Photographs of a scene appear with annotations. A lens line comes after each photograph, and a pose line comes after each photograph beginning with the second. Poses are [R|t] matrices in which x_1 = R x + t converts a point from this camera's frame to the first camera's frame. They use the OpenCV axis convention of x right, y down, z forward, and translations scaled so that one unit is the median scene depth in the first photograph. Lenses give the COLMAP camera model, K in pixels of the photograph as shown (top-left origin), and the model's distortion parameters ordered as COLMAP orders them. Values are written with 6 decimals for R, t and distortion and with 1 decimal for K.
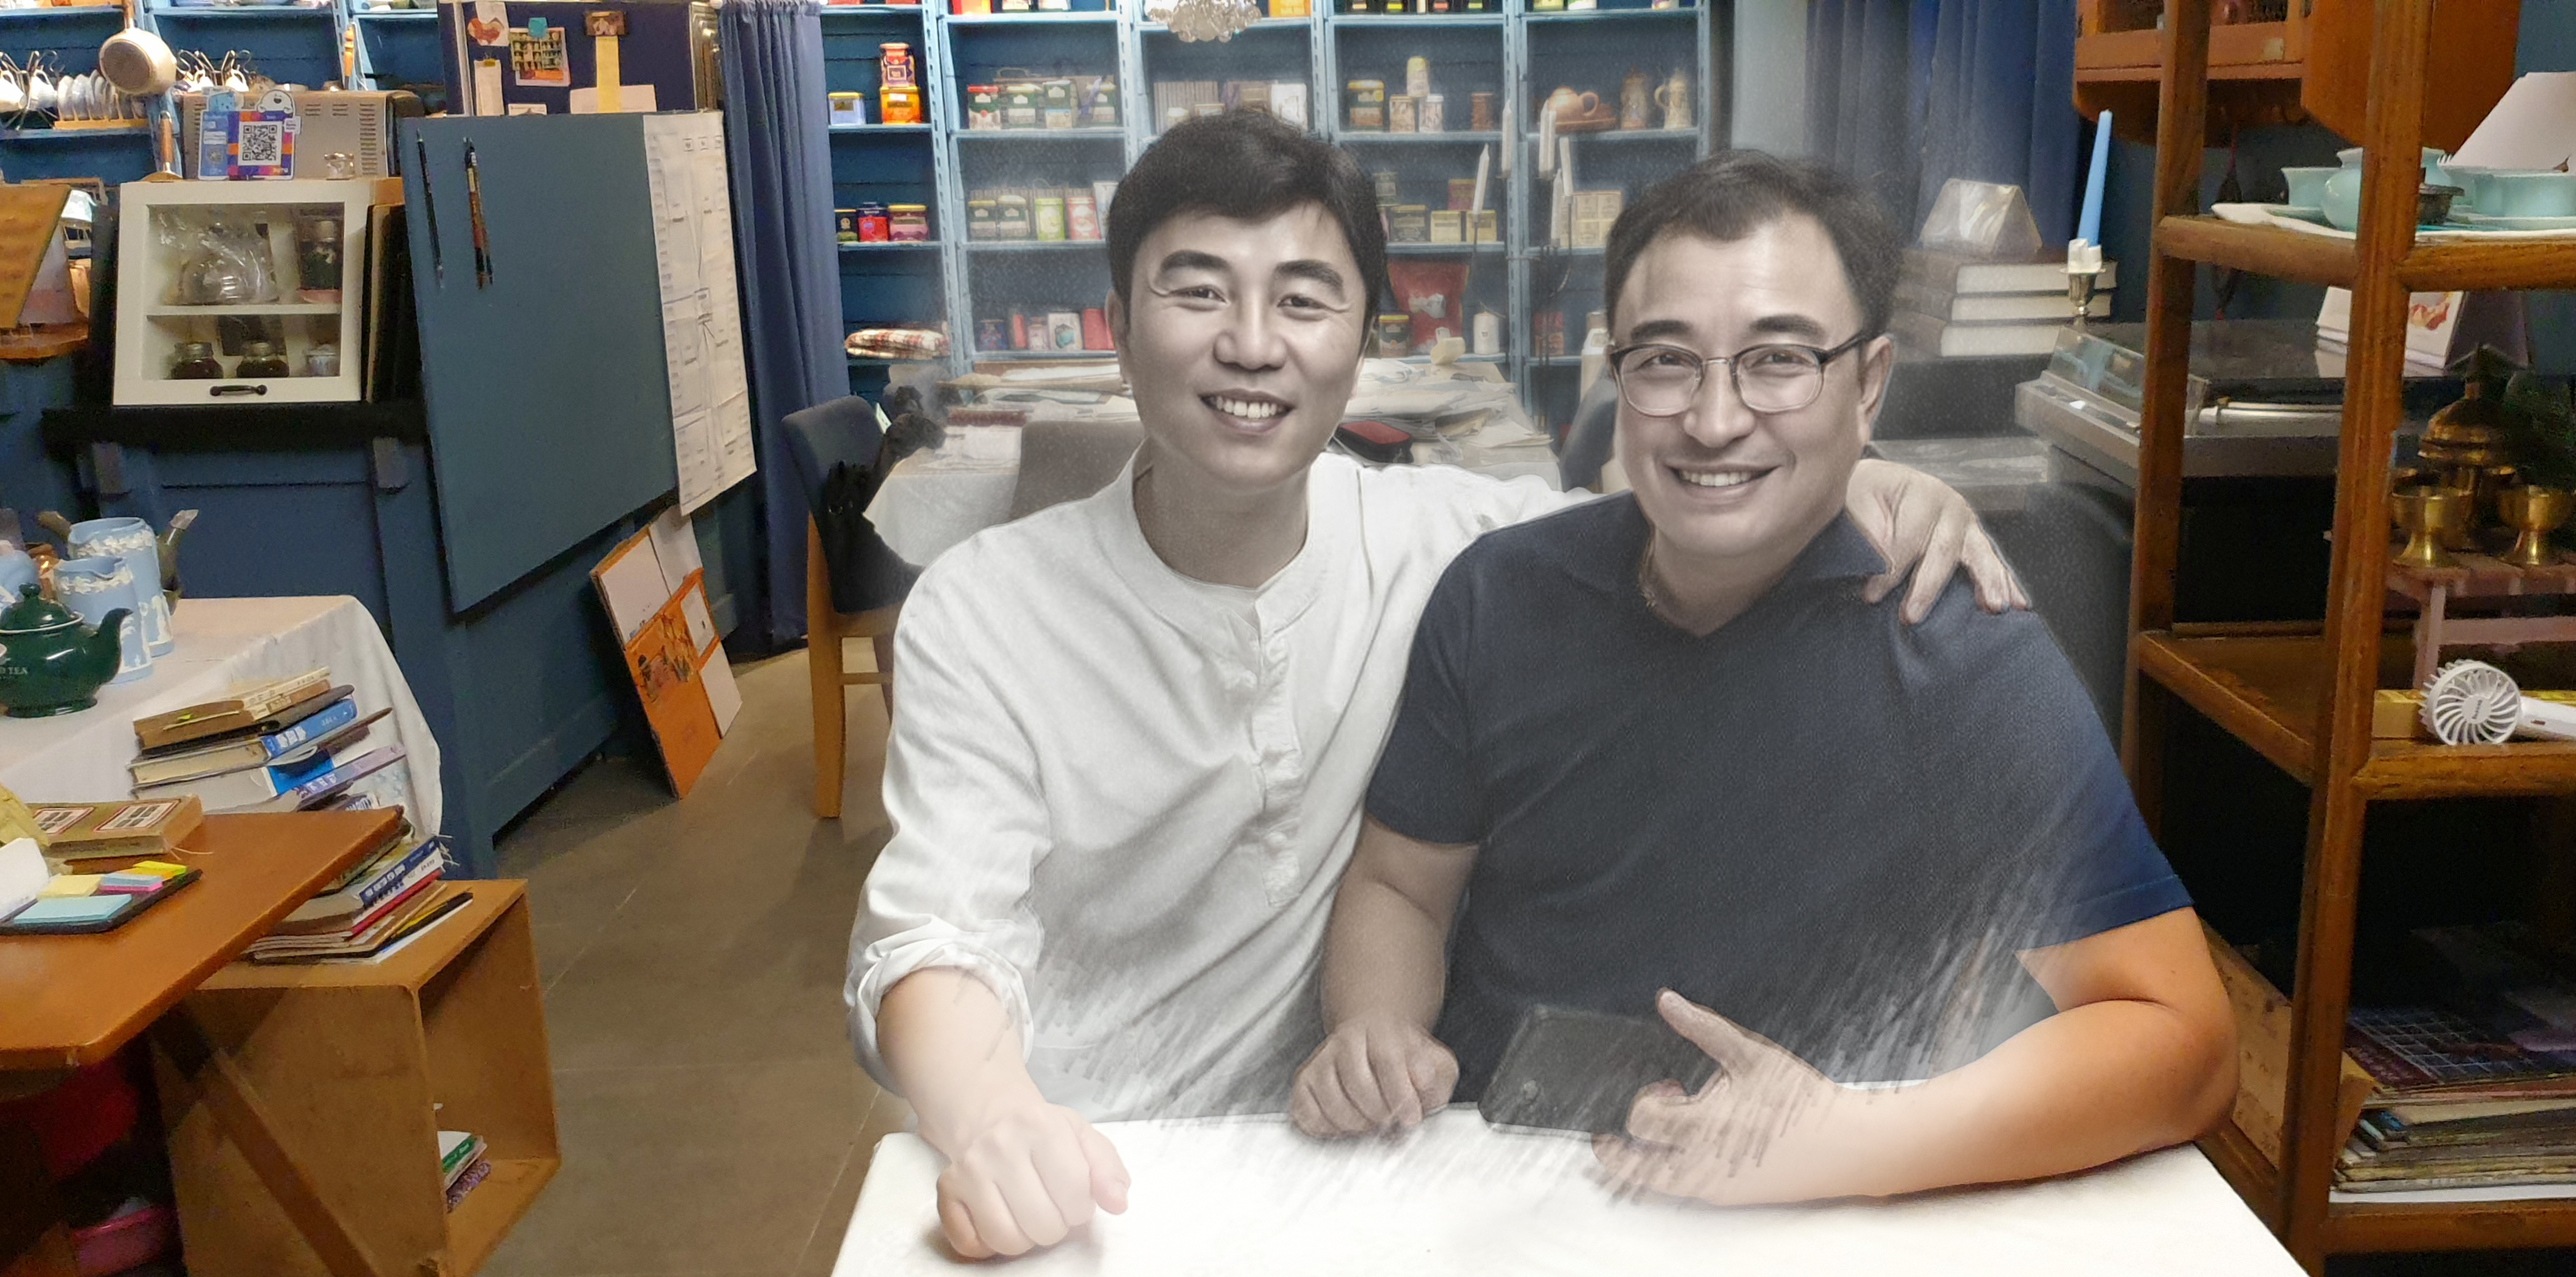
lens RADIAL K [[2229.6, 0, 1485.5], [0, 2229.6, 639.6], [0, 0, 1]] dist [0.084609, -0.125871]
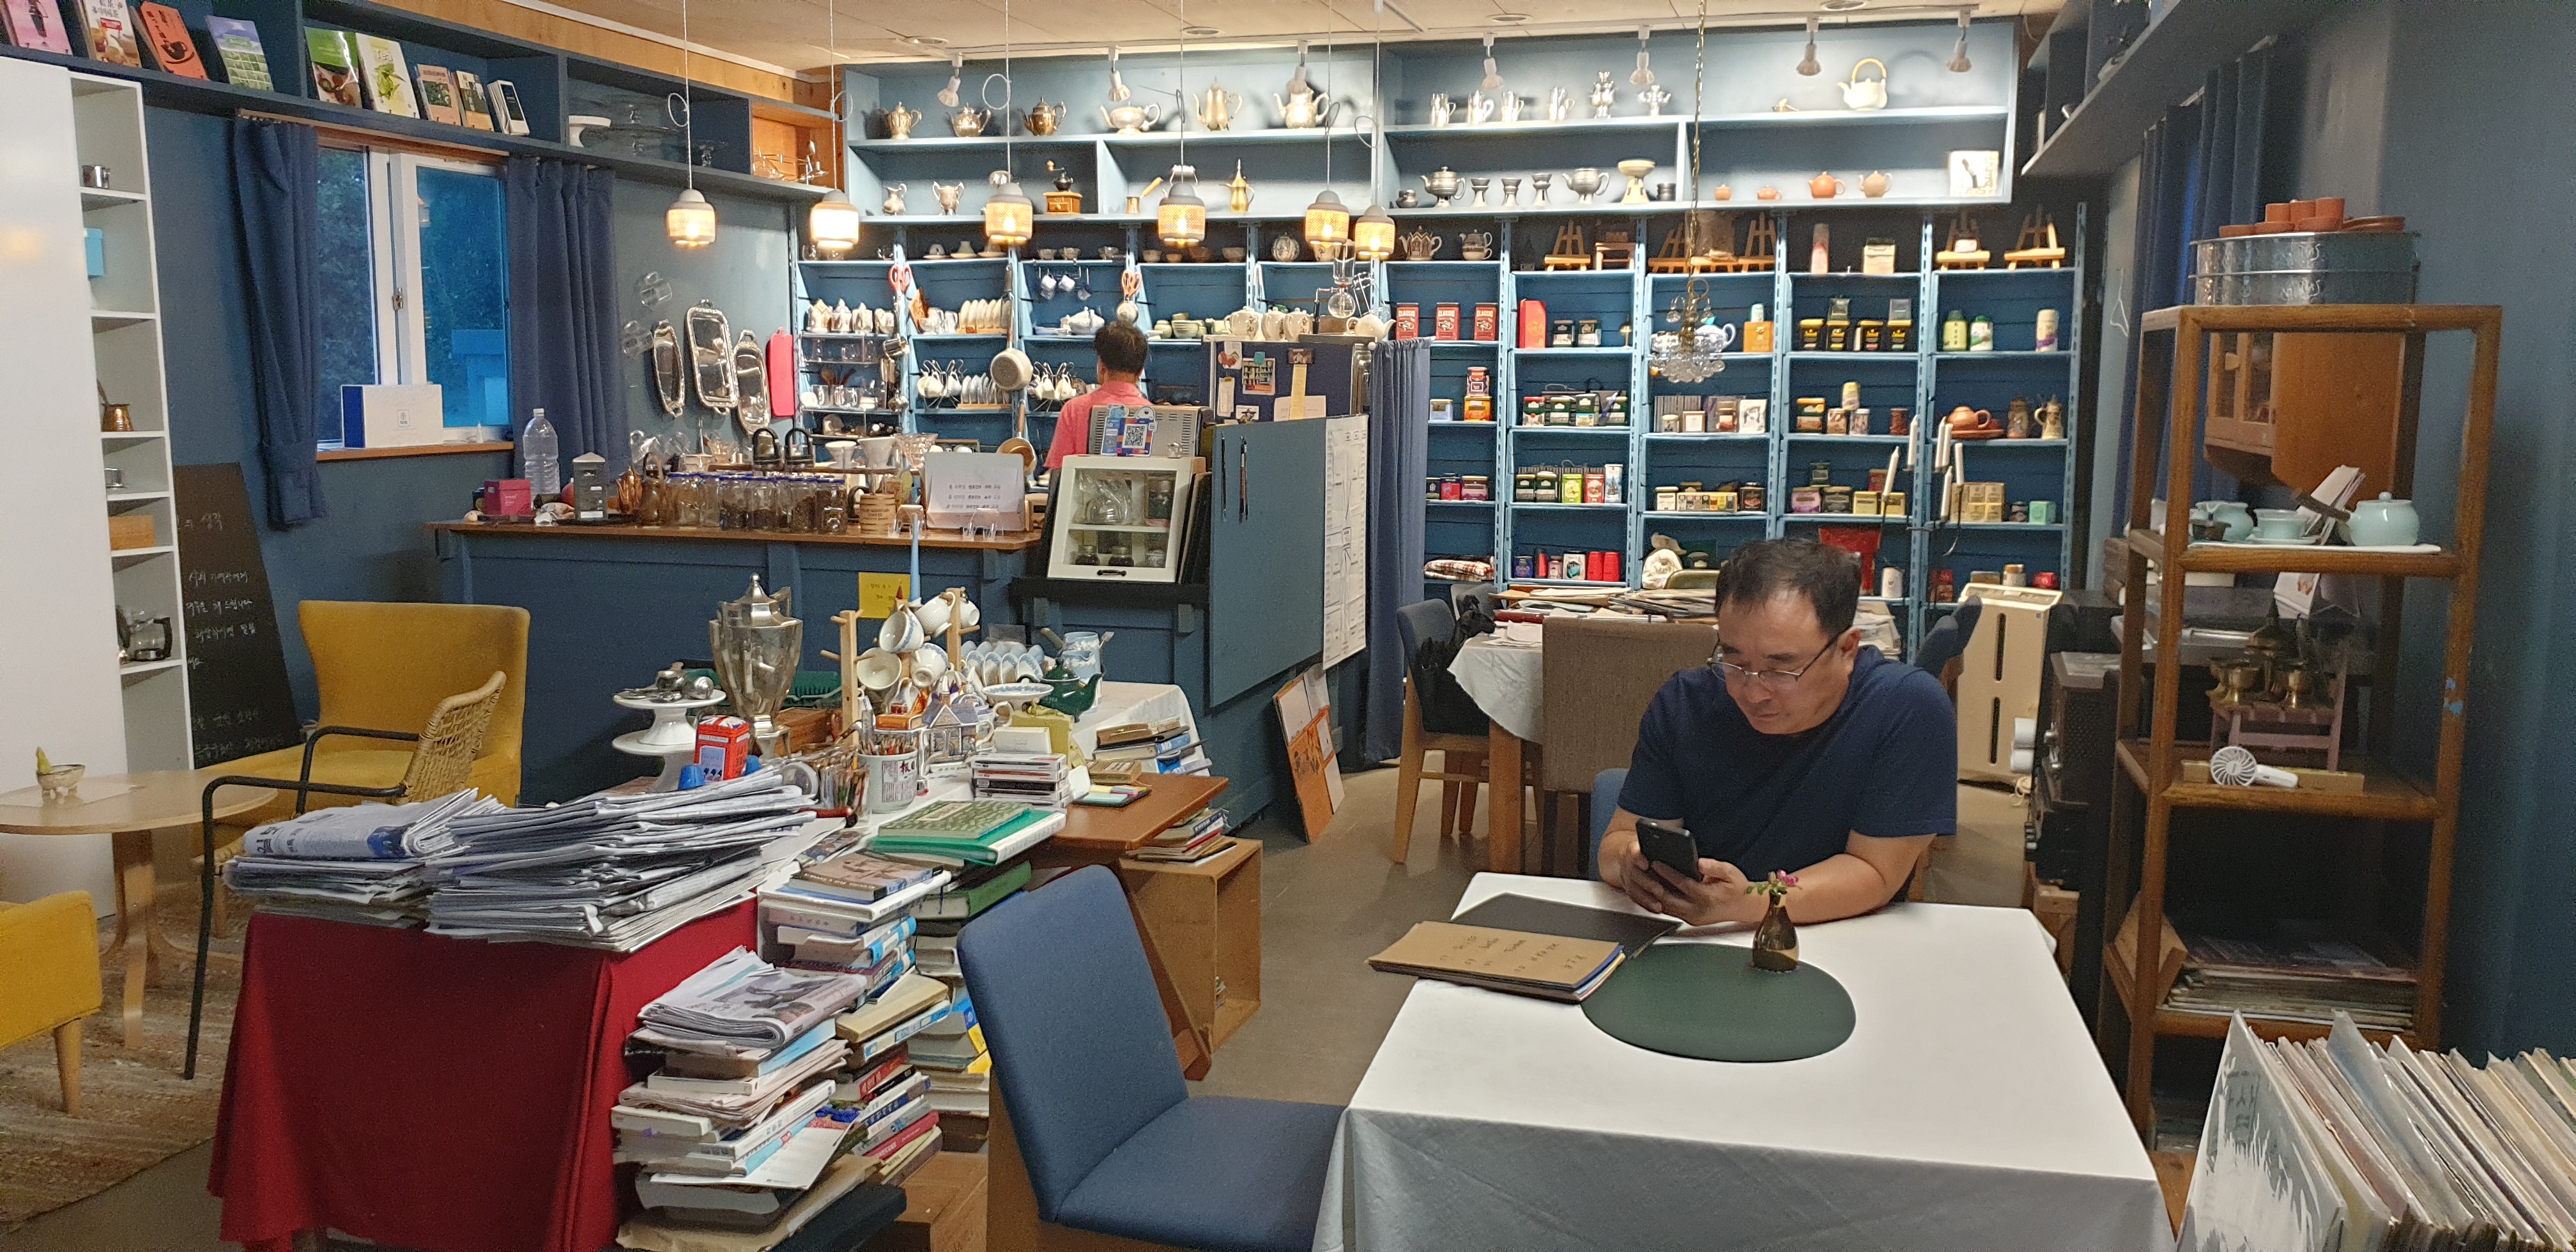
lens RADIAL K [[2031.2, 0, 1288.0], [0, 2031.2, 626.0], [0, 0, 1]] dist [0.106407, -0.001746]
pose [[0.946409, 0.063297, -0.316708, 0.057496], [-0.098591, 0.990421, -0.096672, 0.047391], [0.307555, 0.122716, 0.943584, -0.303347]]
